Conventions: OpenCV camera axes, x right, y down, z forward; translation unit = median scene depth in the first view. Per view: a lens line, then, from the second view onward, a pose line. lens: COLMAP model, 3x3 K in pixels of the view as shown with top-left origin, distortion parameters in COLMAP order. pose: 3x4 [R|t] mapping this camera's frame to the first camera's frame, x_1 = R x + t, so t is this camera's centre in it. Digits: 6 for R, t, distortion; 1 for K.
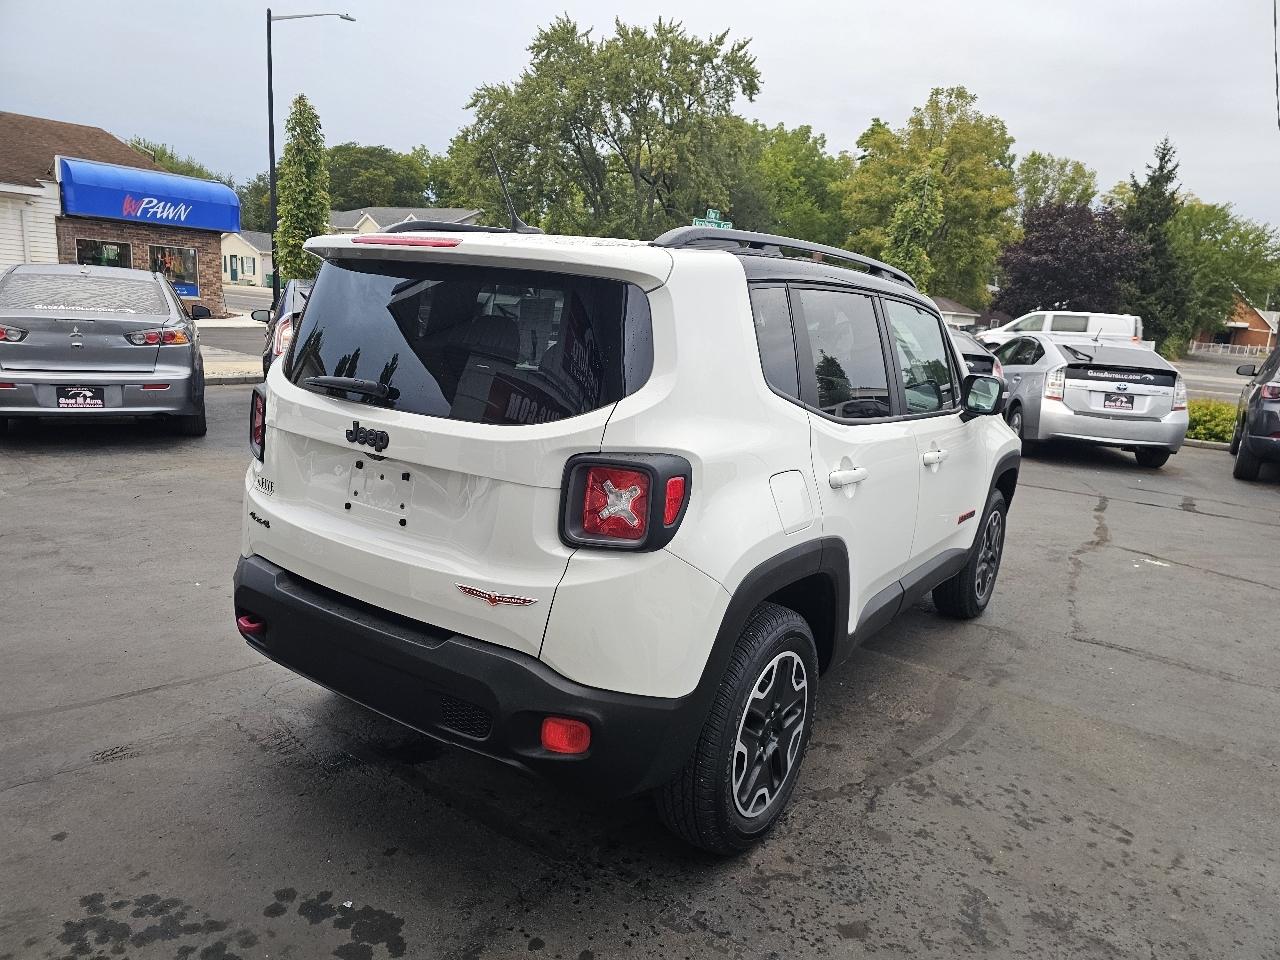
lens RADIAL K [[857.2, 0, 646.6], [0, 857.2, 494.6], [0, 0, 1]] dist [0.053359, -0.043972]
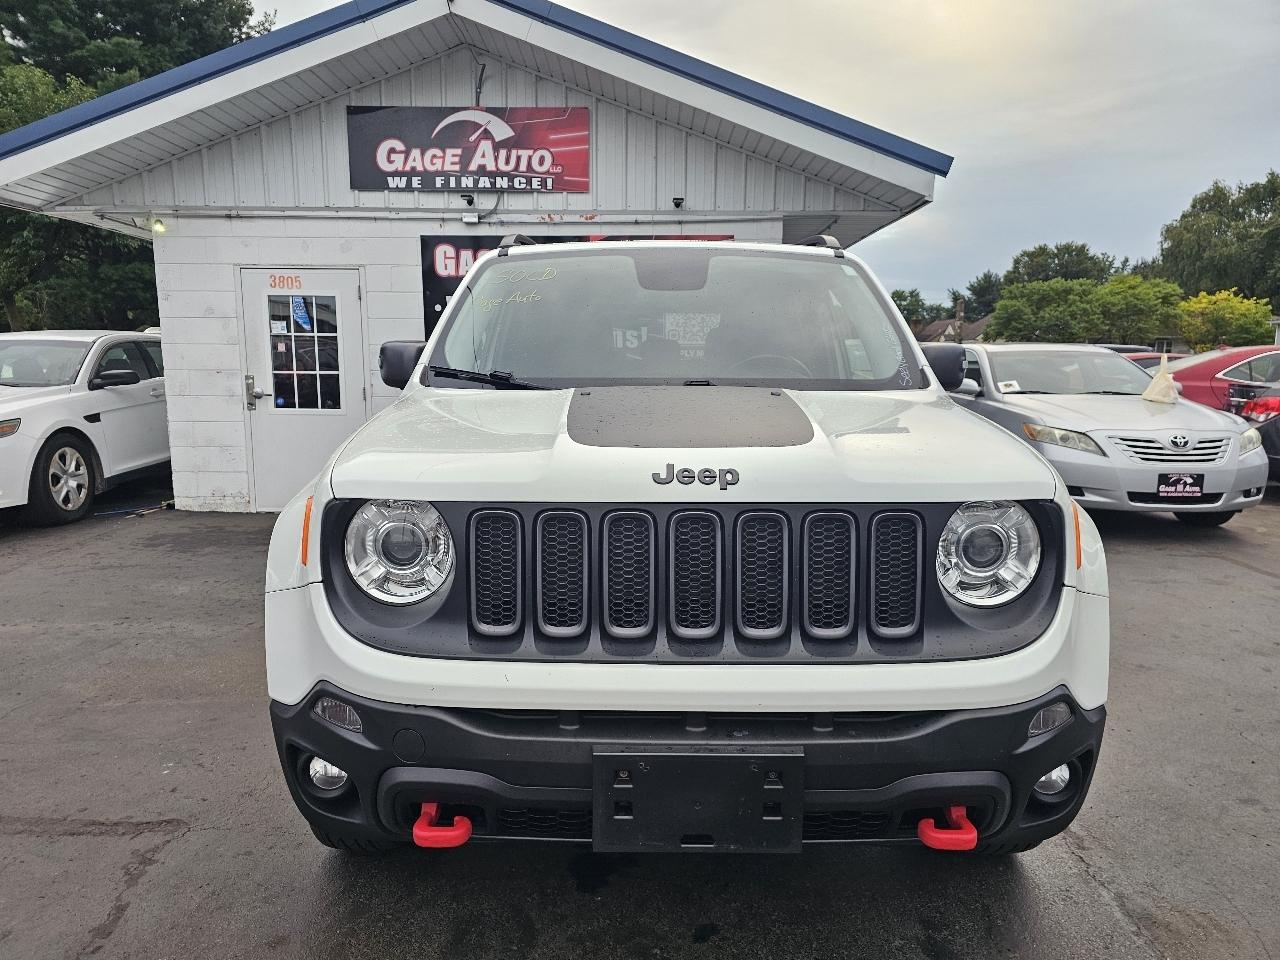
lens RADIAL K [[857.2, 0, 640.8], [0, 857.2, 496.4], [0, 0, 1]] dist [0.053359, -0.043972]
pose [[-0.825881, 0.010646, -0.563745, 0.103830], [-0.185221, 0.939215, 0.289084, -0.042620], [0.532555, 0.343166, -0.773707, 0.278029]]
